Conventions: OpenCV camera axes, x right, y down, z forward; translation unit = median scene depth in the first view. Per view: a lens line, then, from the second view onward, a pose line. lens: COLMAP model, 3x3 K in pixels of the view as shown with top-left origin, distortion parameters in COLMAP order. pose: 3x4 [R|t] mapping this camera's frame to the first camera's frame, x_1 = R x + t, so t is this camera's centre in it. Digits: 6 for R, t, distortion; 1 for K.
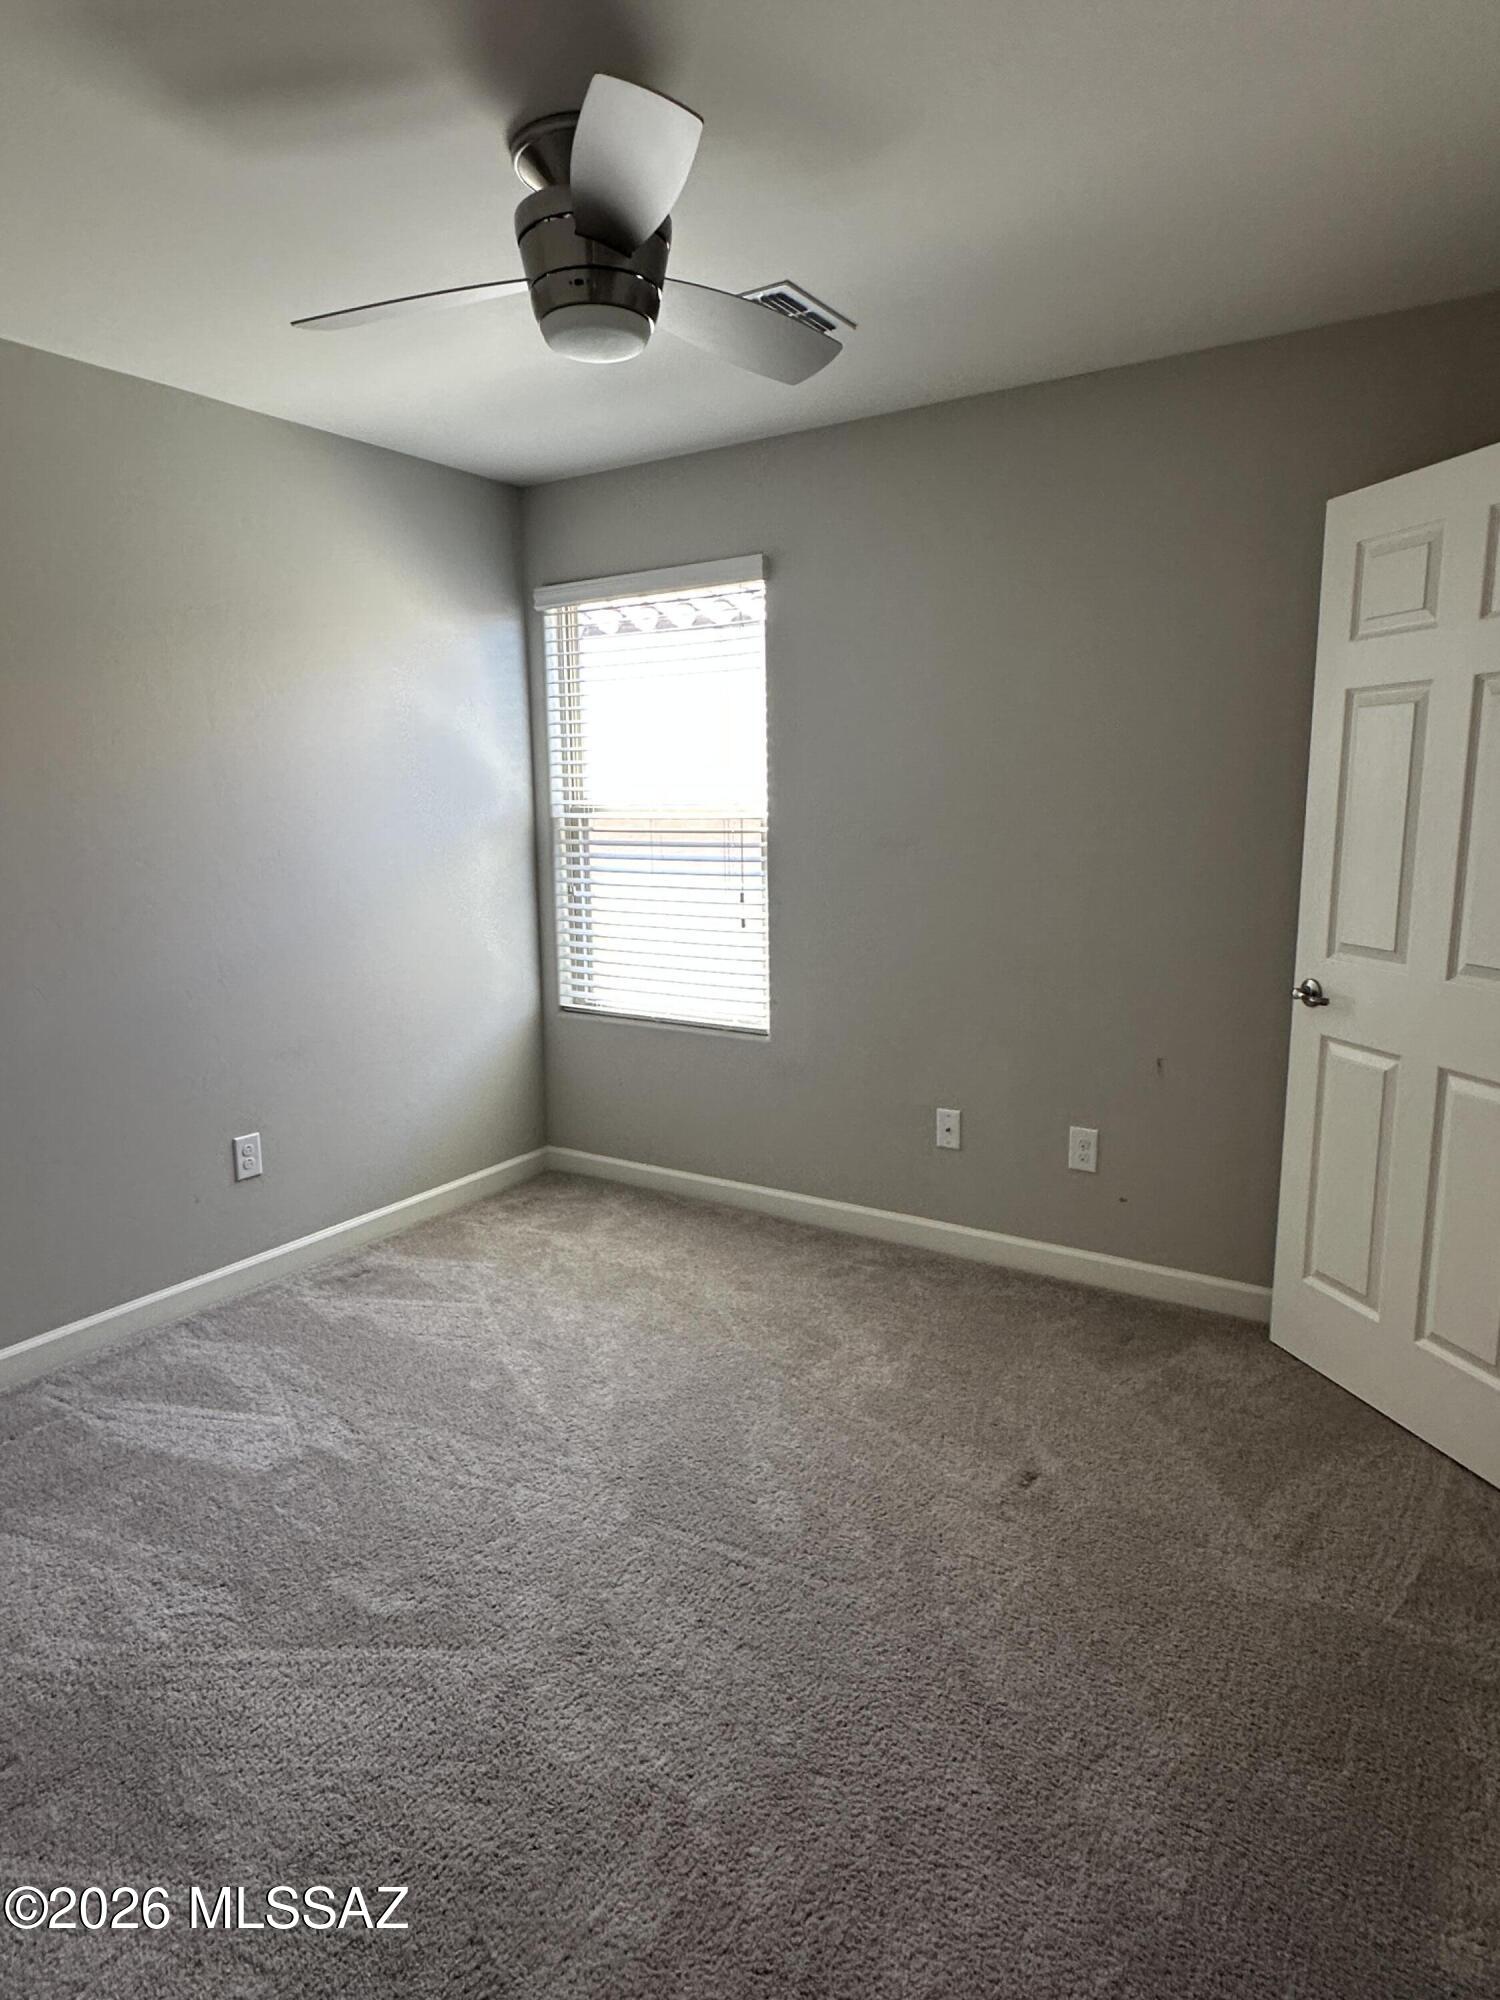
lens RADIAL K [[1206.3, 0, 743.7], [0, 1206.3, 1002.8], [0, 0, 1]] dist [-0.003971, -0.000405]
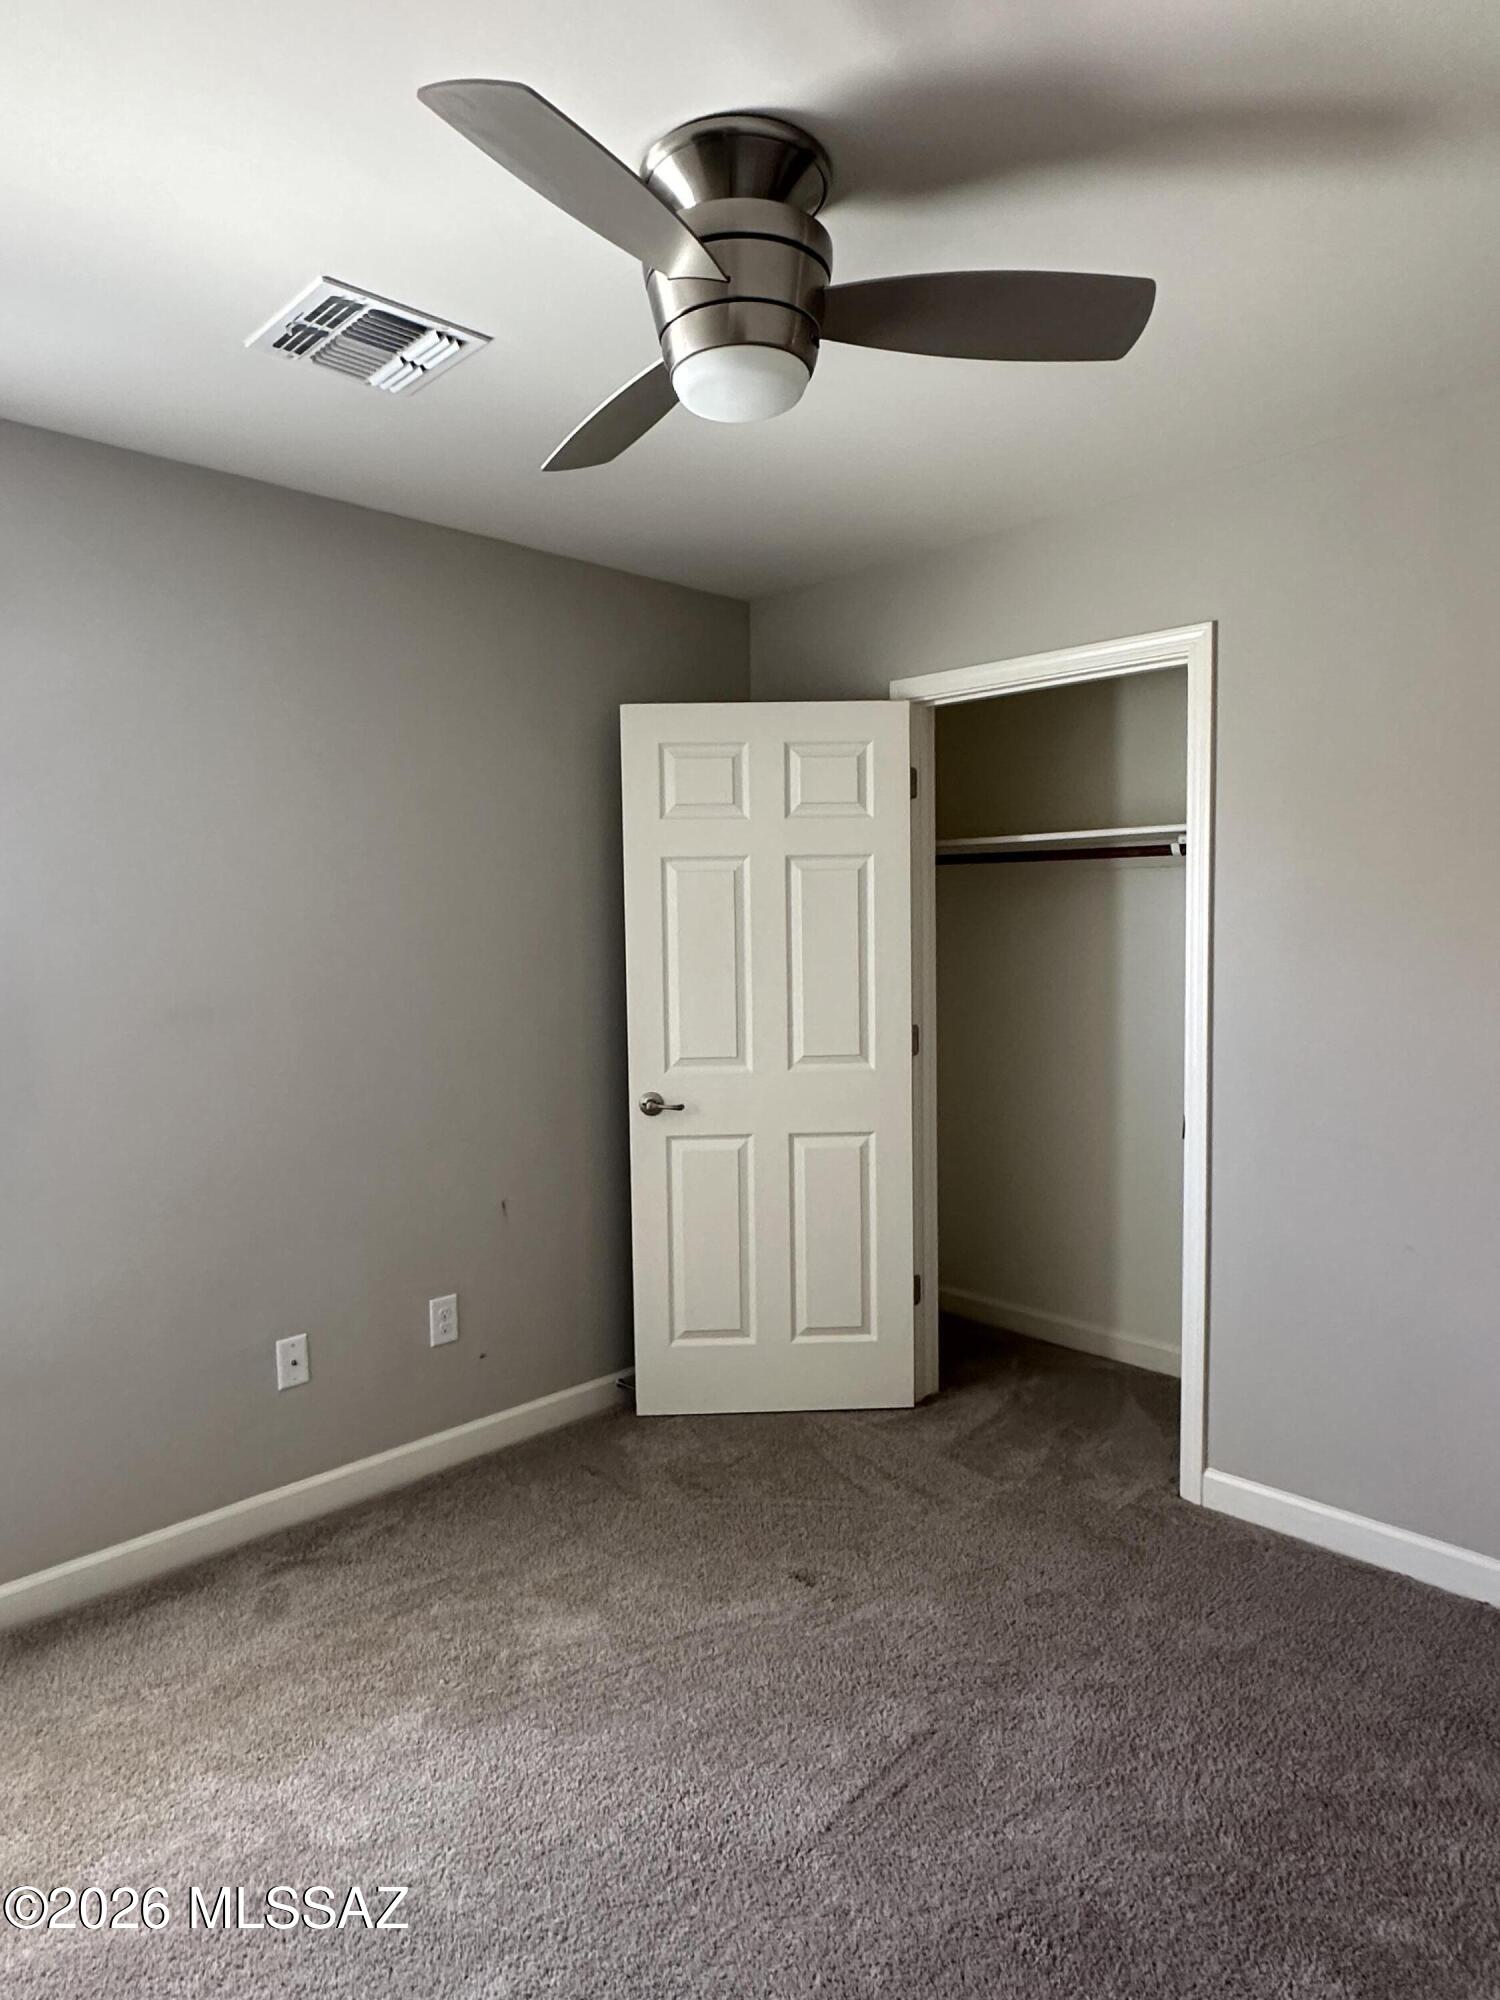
lens RADIAL K [[1206.3, 0, 740.4], [0, 1206.3, 995.1], [0, 0, 1]] dist [-0.003971, -0.000405]
pose [[0.227904, -0.065189, 0.971499, -0.655471], [0.183416, 0.982768, 0.022917, -0.123958], [-0.956252, 0.172966, 0.235934, 0.605958]]
